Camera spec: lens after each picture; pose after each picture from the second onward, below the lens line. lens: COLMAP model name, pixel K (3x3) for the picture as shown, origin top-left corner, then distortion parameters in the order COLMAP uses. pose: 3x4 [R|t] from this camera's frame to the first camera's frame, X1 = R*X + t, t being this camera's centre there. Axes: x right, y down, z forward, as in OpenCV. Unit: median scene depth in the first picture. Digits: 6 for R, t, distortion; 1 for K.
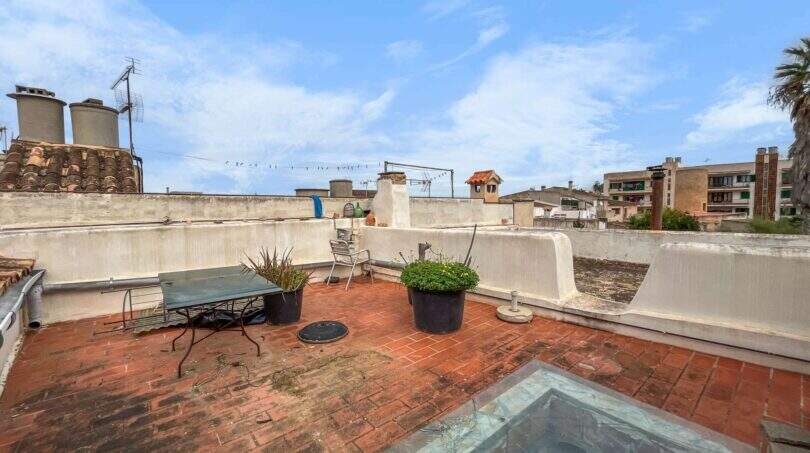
lens RADIAL K [[348.5, 0, 405.0], [0, 348.5, 226.5], [0, 0, 1]] dist [0.000871, 0.000084]
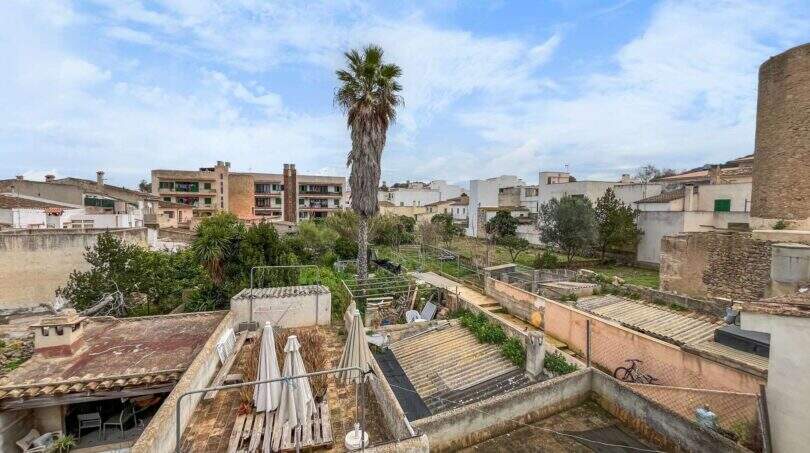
lens RADIAL K [[348.5, 0, 405.0], [0, 348.5, 226.5], [0, 0, 1]] dist [0.000871, 0.000084]
pose [[0.415126, -0.030136, 0.909265, 0.059181], [0.035536, 0.999226, 0.016893, -0.007453], [-0.909070, 0.025299, 0.415875, 0.104478]]
